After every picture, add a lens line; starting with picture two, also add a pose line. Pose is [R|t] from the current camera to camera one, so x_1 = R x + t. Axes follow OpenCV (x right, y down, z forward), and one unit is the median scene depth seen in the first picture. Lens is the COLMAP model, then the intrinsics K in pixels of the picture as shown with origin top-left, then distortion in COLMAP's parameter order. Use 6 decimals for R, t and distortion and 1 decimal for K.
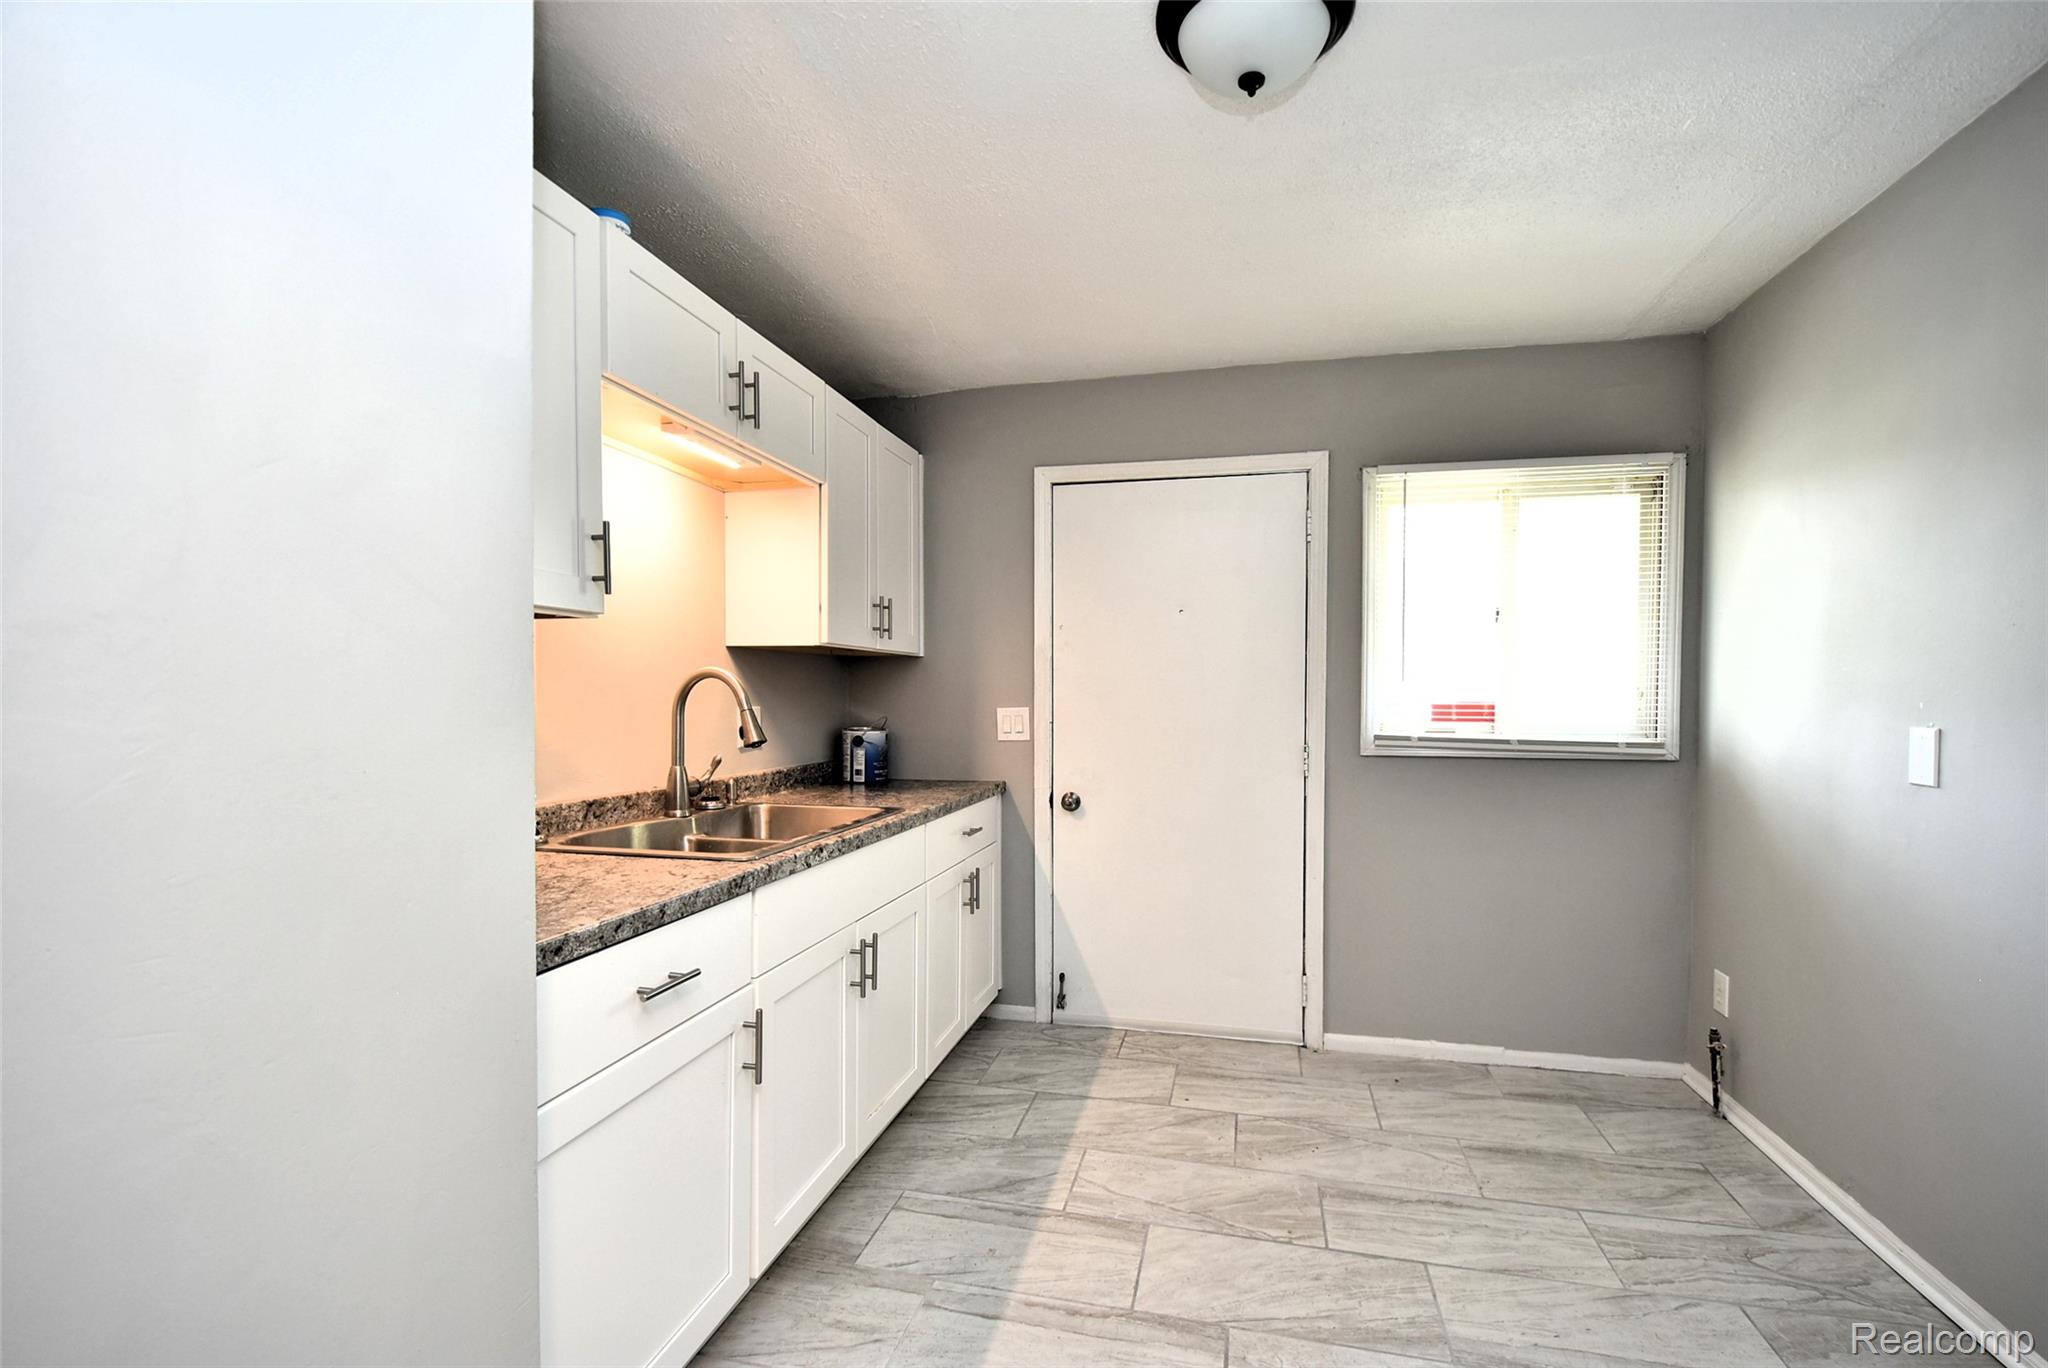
lens RADIAL K [[889.9, 0, 1035.5], [0, 889.9, 690.2], [0, 0, 1]] dist [-0.003905, -0.001416]
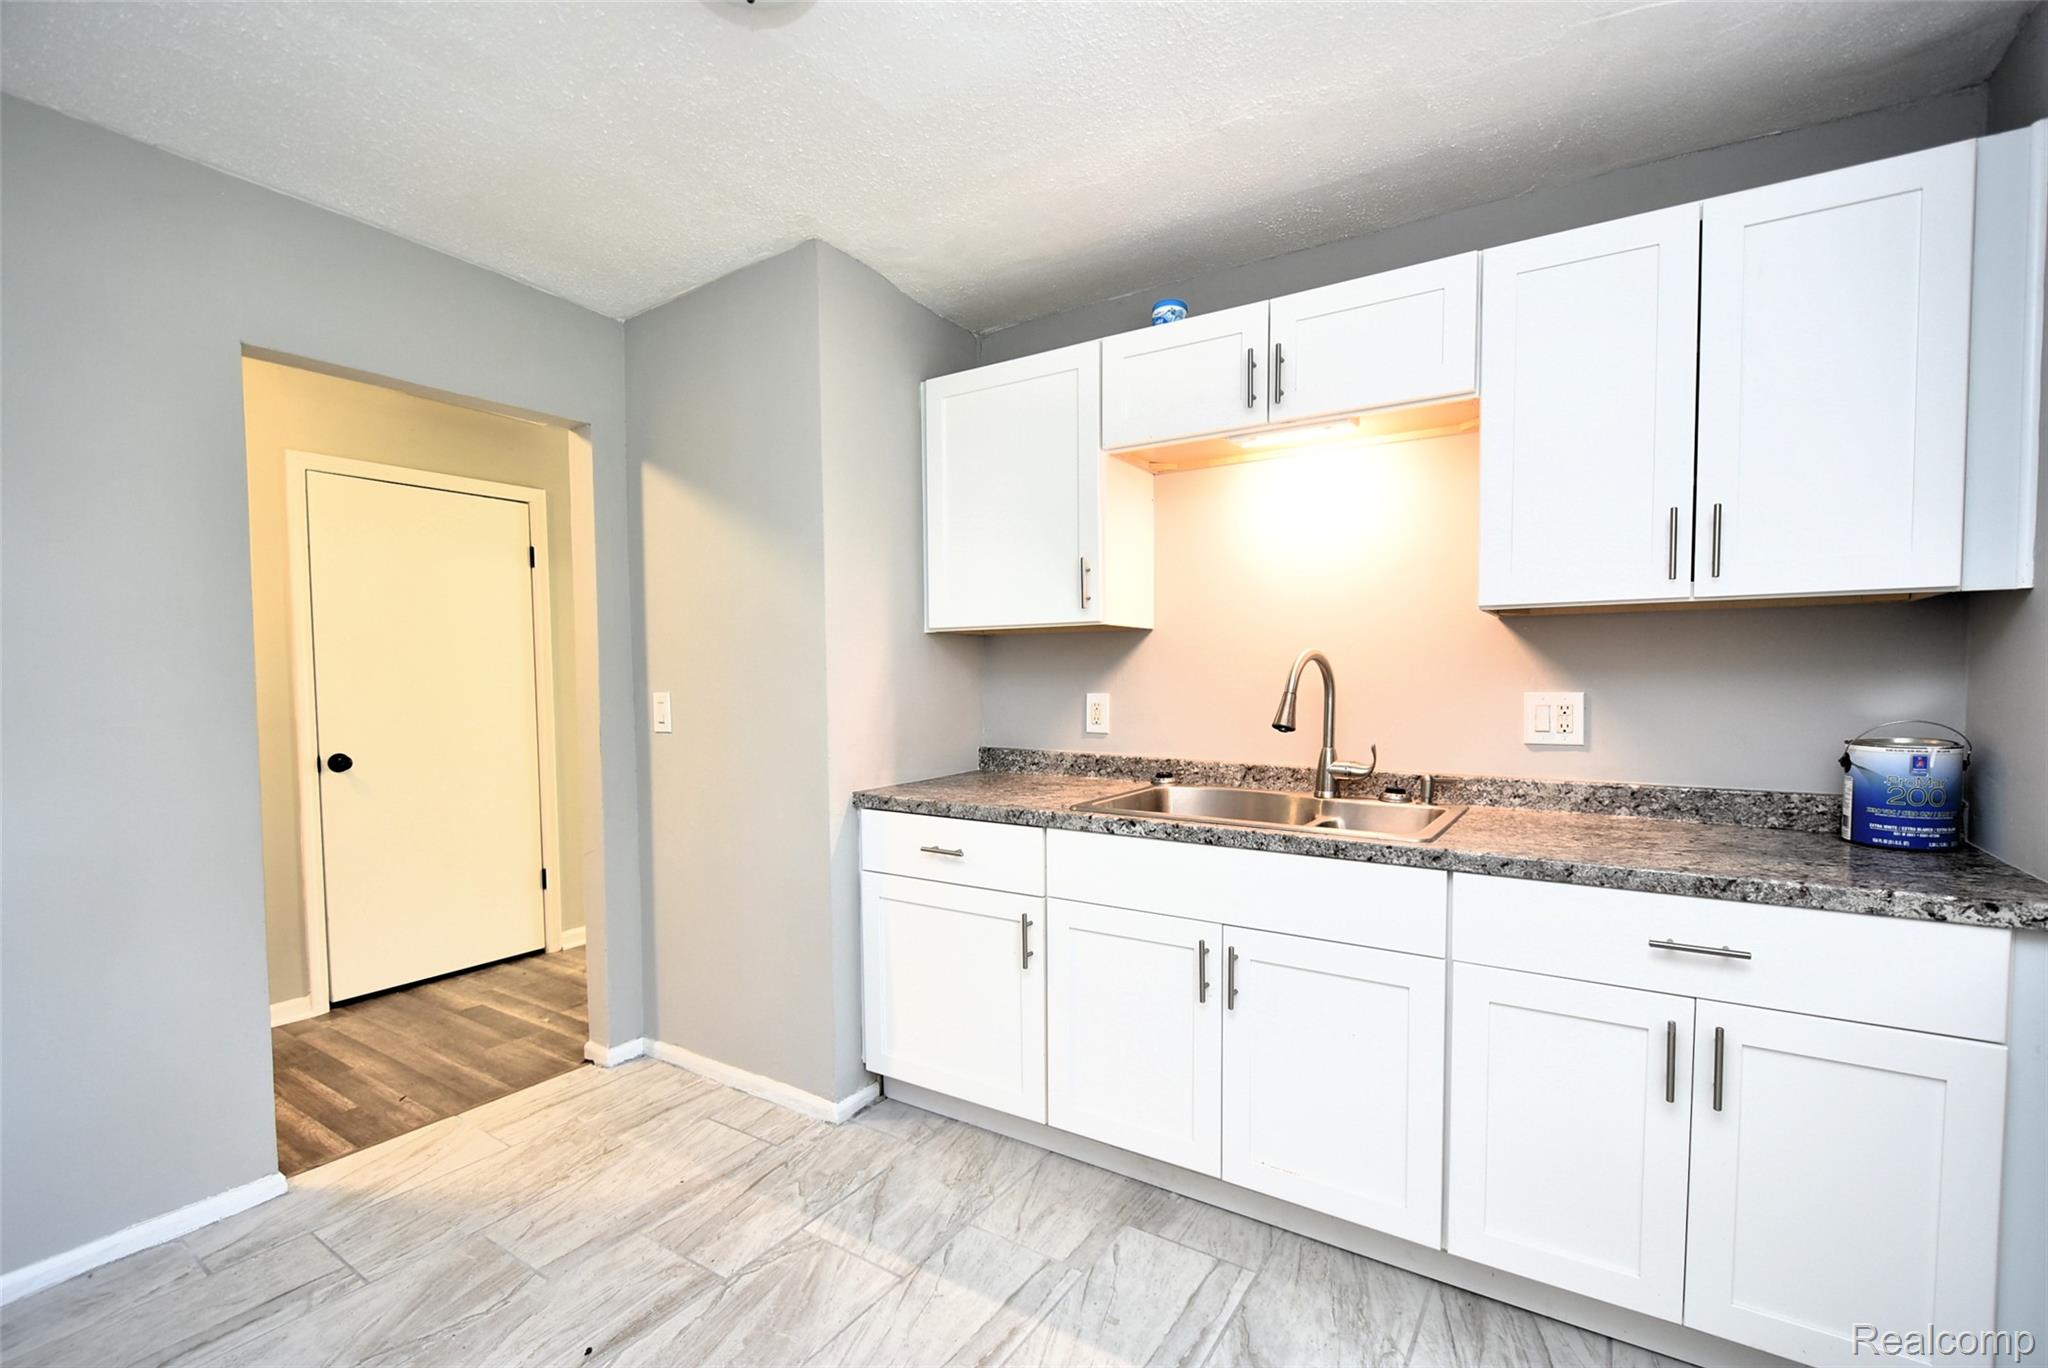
lens RADIAL K [[889.9, 0, 1040.7], [0, 889.9, 679.4], [0, 0, 1]] dist [-0.003905, -0.001416]
pose [[-0.335063, 0.008888, -0.942154, 0.729707], [0.011626, 0.999918, 0.005299, -0.001894], [0.942124, -0.009178, -0.335139, 1.139393]]
